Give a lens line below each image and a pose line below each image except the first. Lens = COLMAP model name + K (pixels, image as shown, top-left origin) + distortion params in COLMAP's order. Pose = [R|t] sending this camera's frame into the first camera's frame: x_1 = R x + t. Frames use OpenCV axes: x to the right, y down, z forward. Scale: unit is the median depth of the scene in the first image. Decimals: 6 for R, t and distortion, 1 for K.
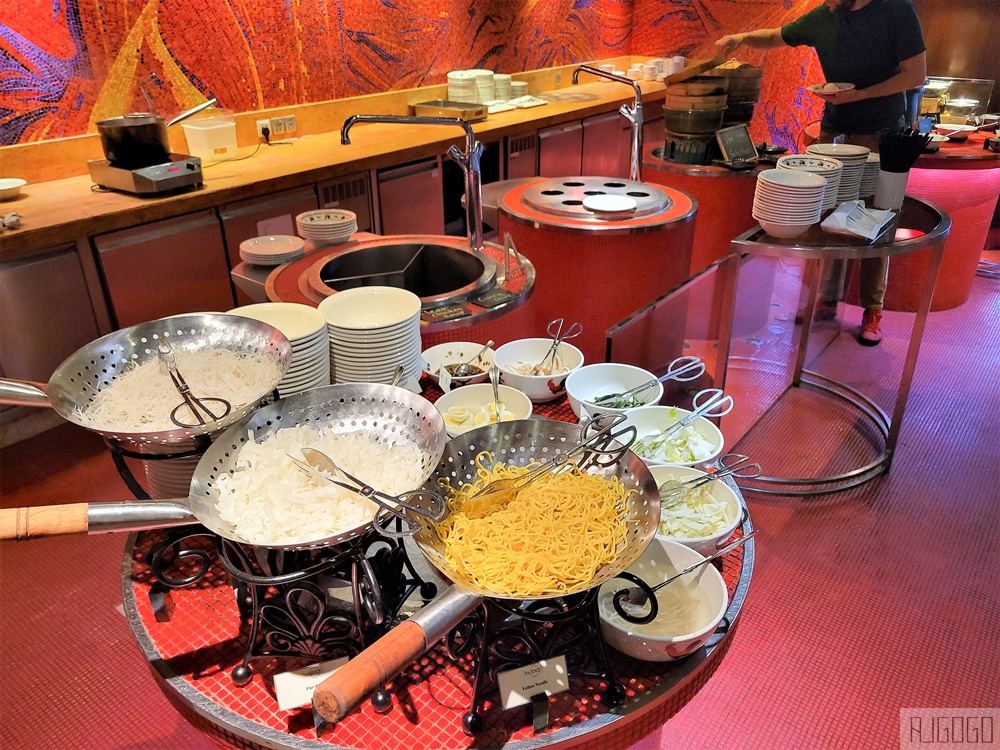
lens RADIAL K [[751.5, 0, 500.0], [0, 751.5, 374.2], [0, 0, 1]] dist [0.003226, 0.001328]
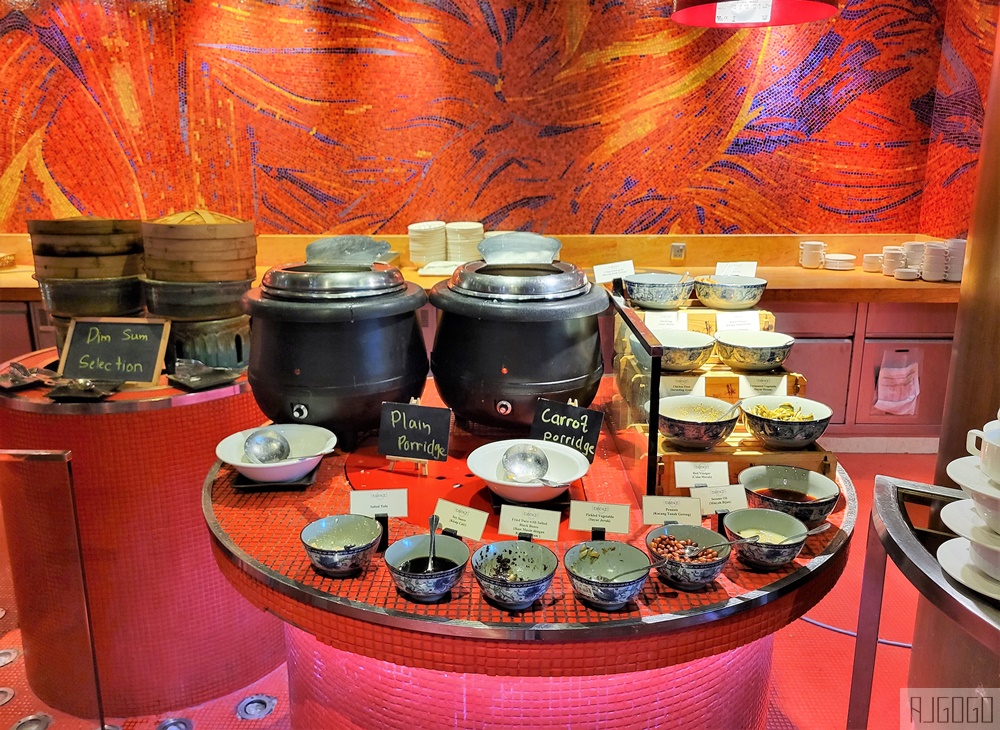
lens RADIAL K [[800.8, 0, 500.1], [0, 800.8, 364.8], [0, 0, 1]] dist [0.013469, -0.001742]
pose [[0.602892, 0.203500, -0.771433, 0.854322], [-0.368071, 0.928820, -0.042638, -0.325891], [0.707846, 0.309648, 0.634880, 0.724351]]
